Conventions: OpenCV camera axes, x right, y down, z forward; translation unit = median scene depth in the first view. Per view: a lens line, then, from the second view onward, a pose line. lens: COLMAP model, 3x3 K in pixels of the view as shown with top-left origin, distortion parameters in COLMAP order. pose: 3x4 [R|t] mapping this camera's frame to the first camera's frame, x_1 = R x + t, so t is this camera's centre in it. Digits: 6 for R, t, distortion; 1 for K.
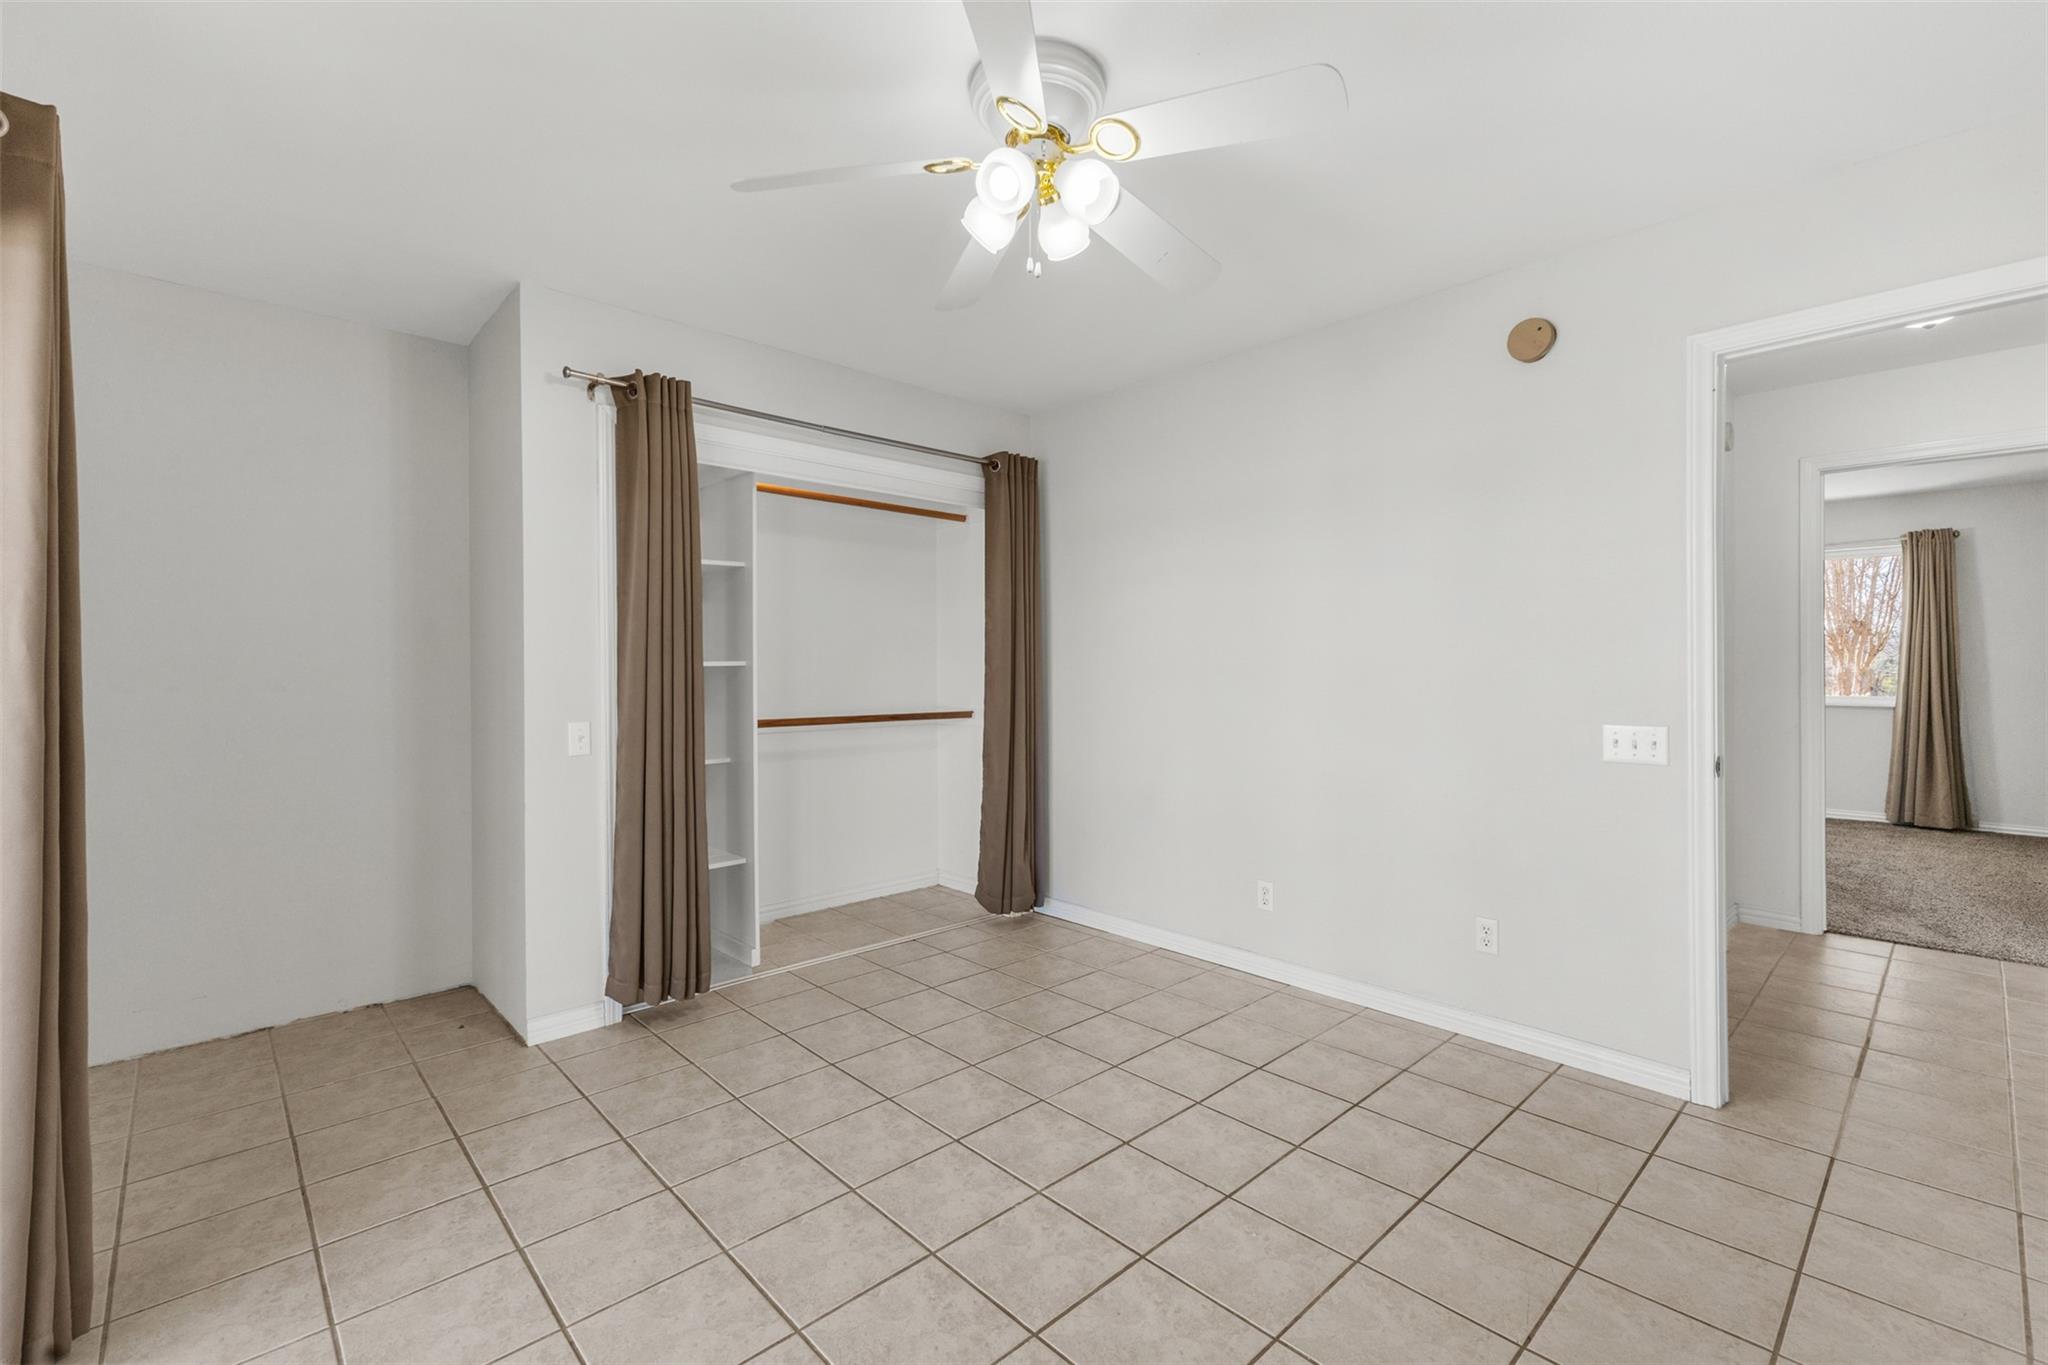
lens RADIAL K [[893.4, 0, 1024.0], [0, 893.4, 682.5], [0, 0, 1]] dist [-0.000632, 0.000022]
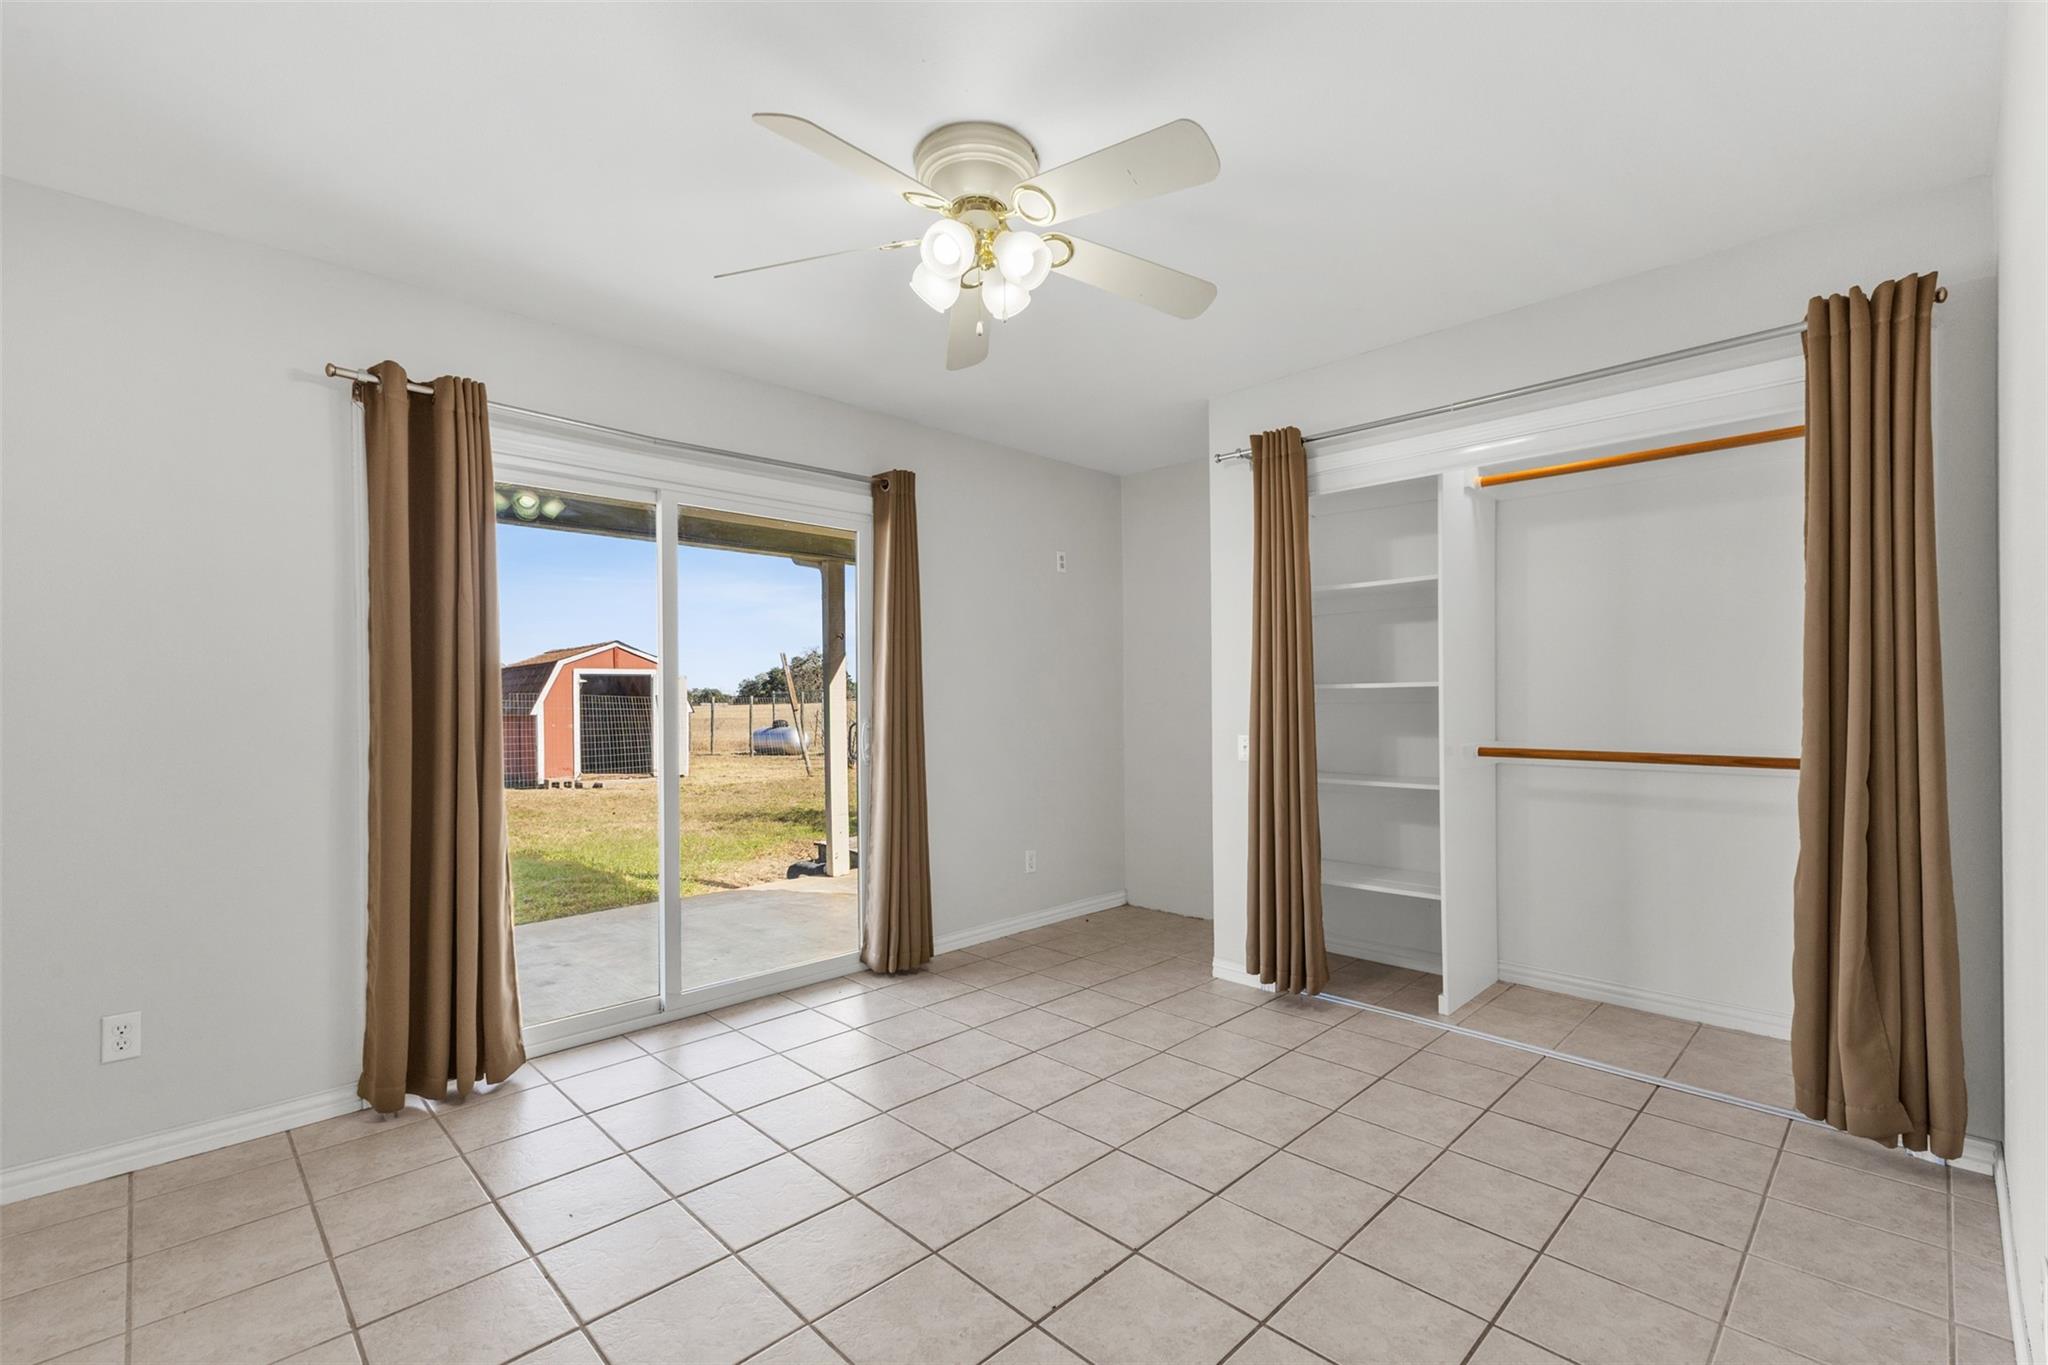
lens RADIAL K [[893.4, 0, 1024.0], [0, 893.4, 682.5], [0, 0, 1]] dist [-0.000632, 0.000022]
pose [[0.026728, -0.009830, -0.999594, 0.750511], [-0.017361, 0.999796, -0.010296, -0.003919], [0.999492, 0.017629, 0.026551, 0.684073]]
